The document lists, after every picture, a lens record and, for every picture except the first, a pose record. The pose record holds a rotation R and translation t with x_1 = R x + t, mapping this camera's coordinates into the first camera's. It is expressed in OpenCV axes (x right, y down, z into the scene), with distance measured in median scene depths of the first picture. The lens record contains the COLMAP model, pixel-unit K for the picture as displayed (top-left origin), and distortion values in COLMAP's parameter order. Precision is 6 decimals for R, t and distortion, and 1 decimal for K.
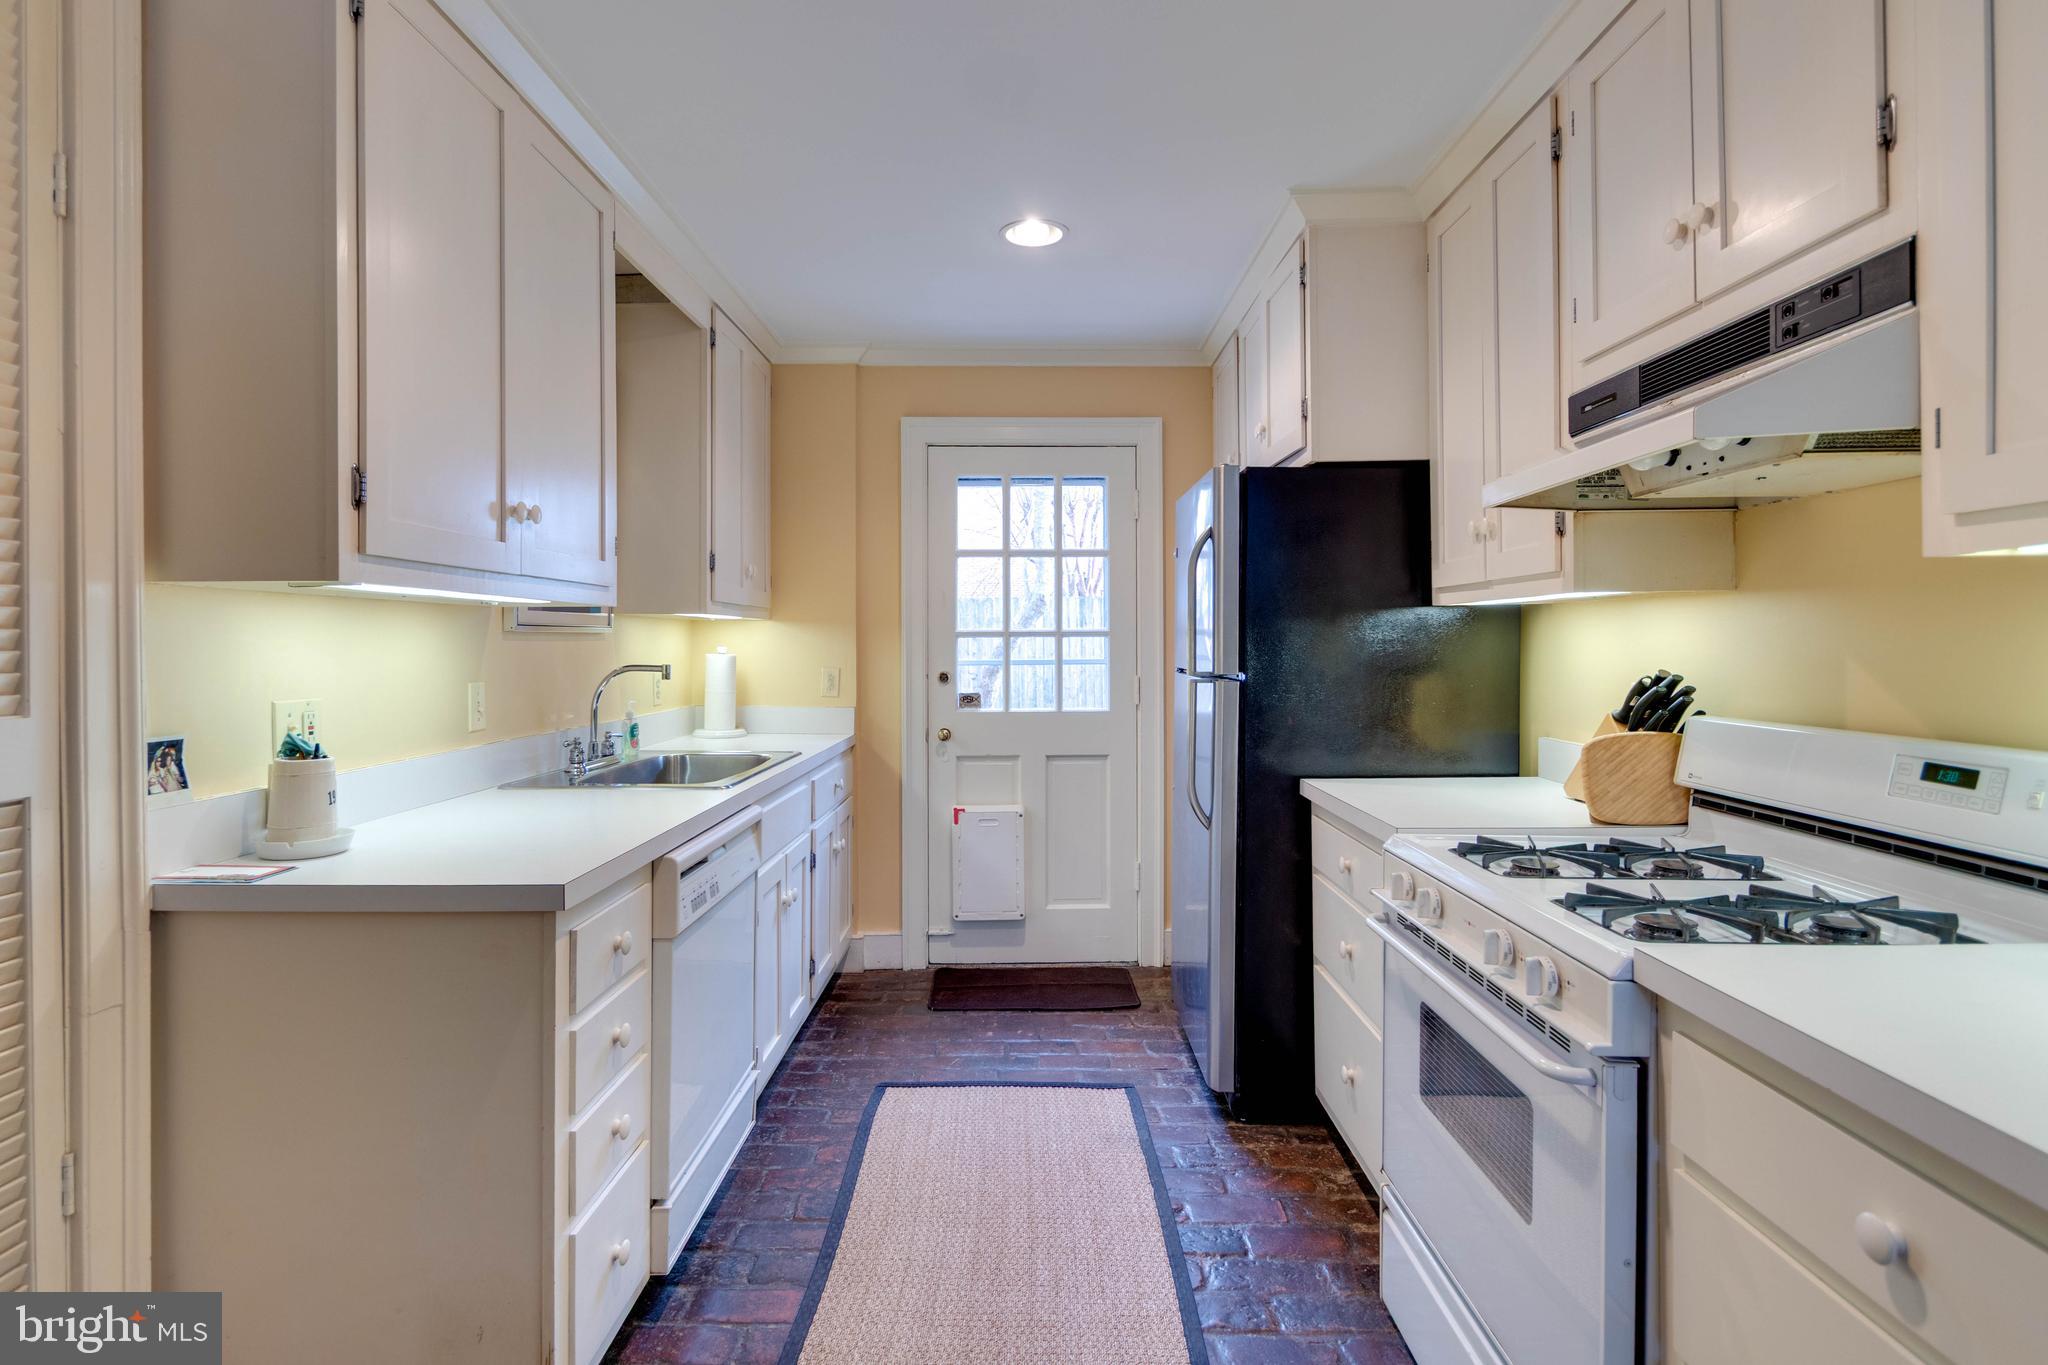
lens RADIAL K [[1006.7, 0, 1025.6], [0, 1006.7, 647.8], [0, 0, 1]] dist [0.015509, -0.013895]
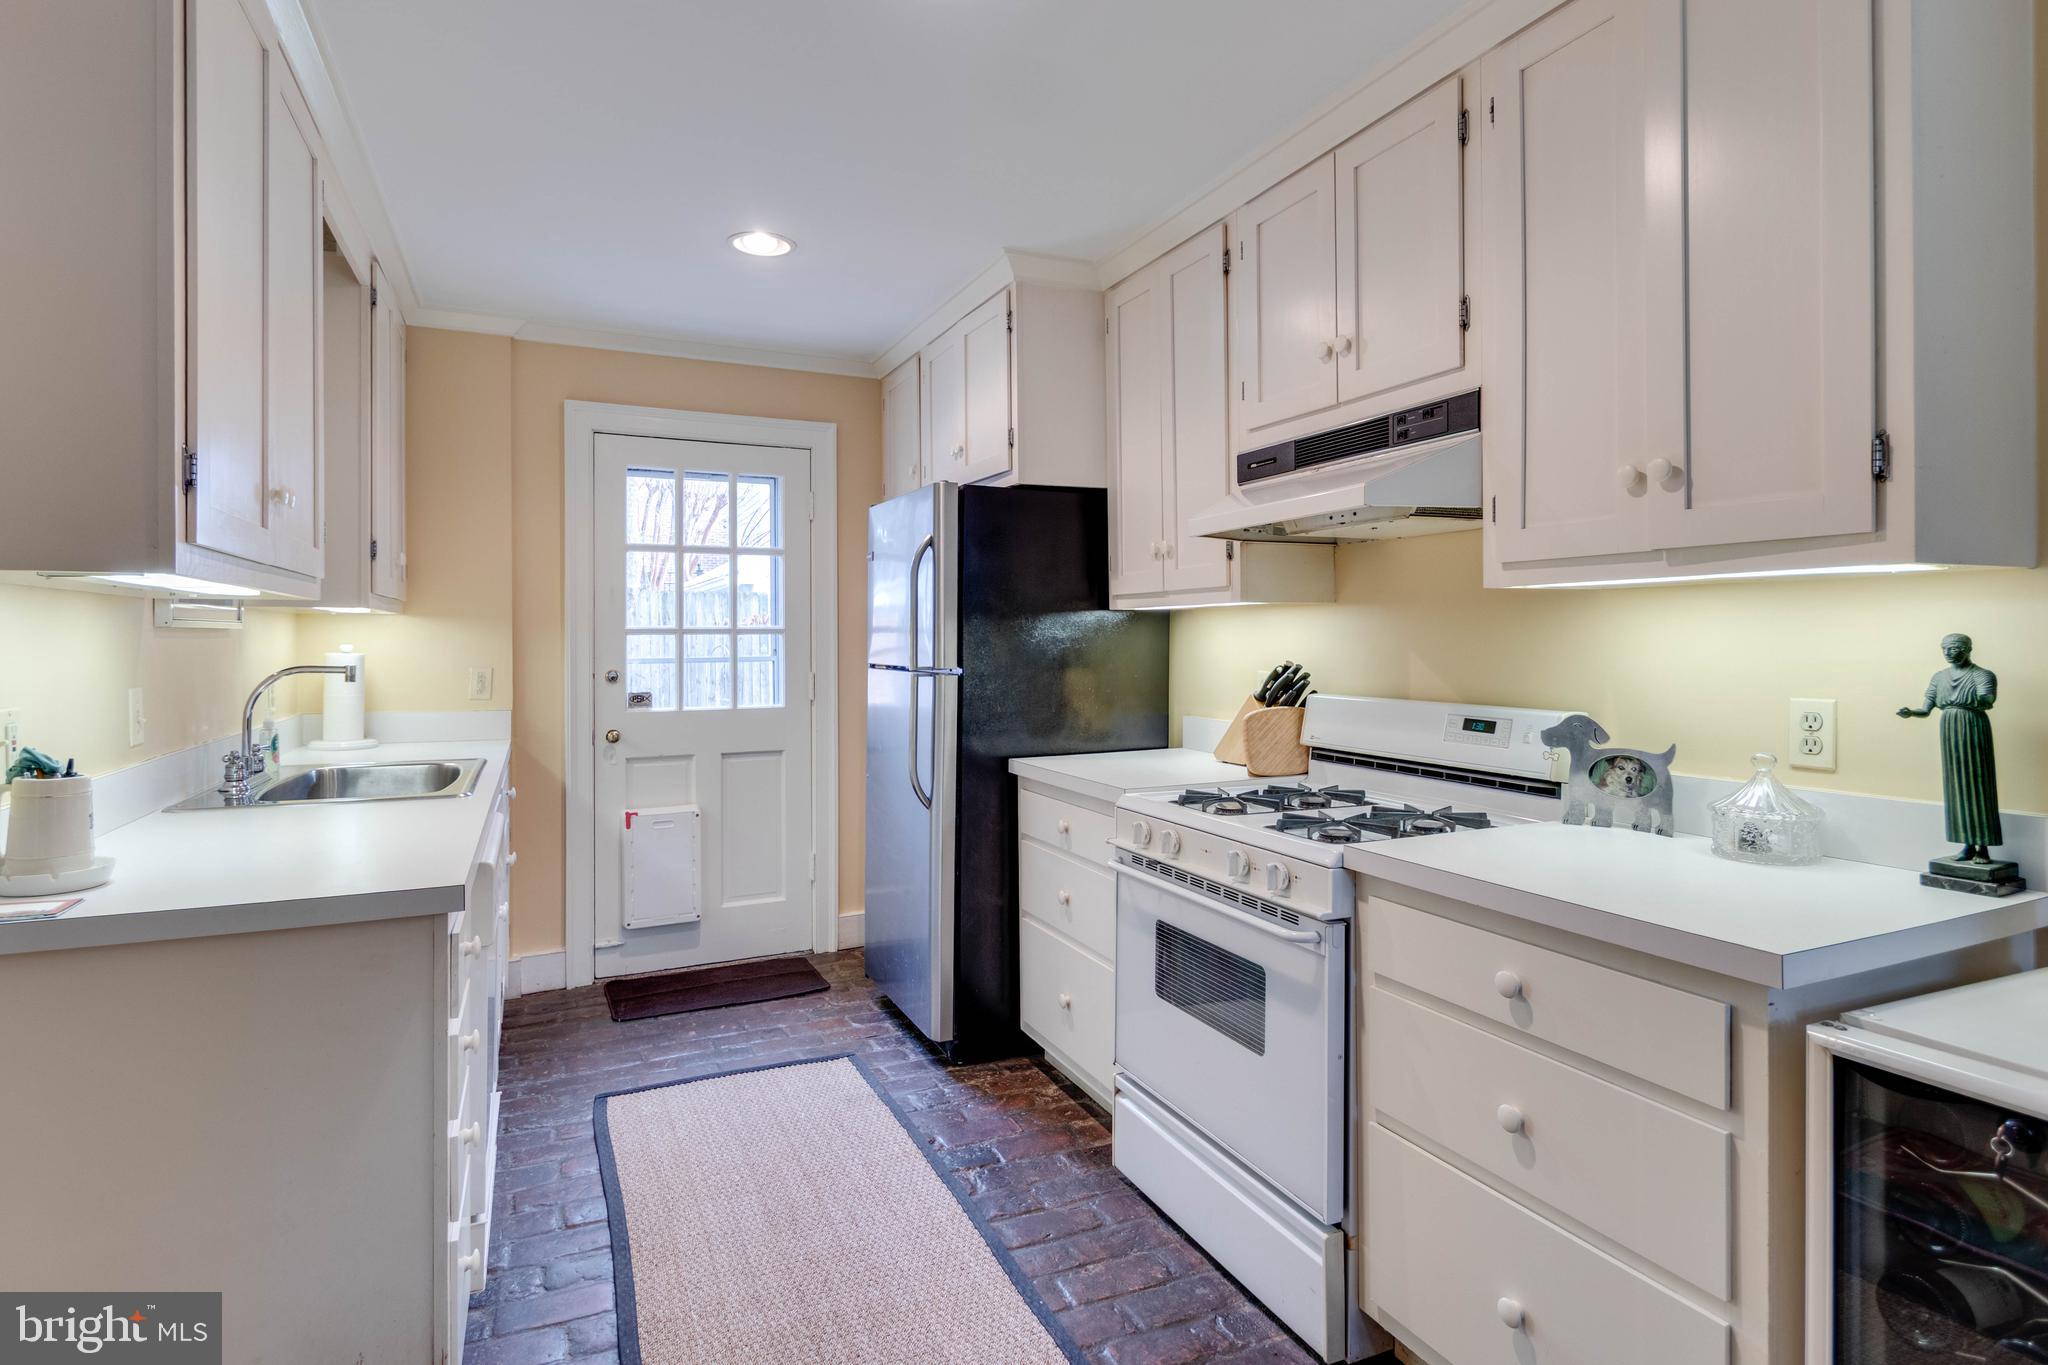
lens RADIAL K [[1050.1, 0, 1022.7], [0, 1050.1, 647.2], [0, 0, 1]] dist [-0.000041, 0.000957]
pose [[0.906692, -0.002806, 0.421784, -0.225323], [0.001699, 0.999994, 0.003001, -0.000862], [-0.421790, -0.002004, 0.906691, -0.097361]]
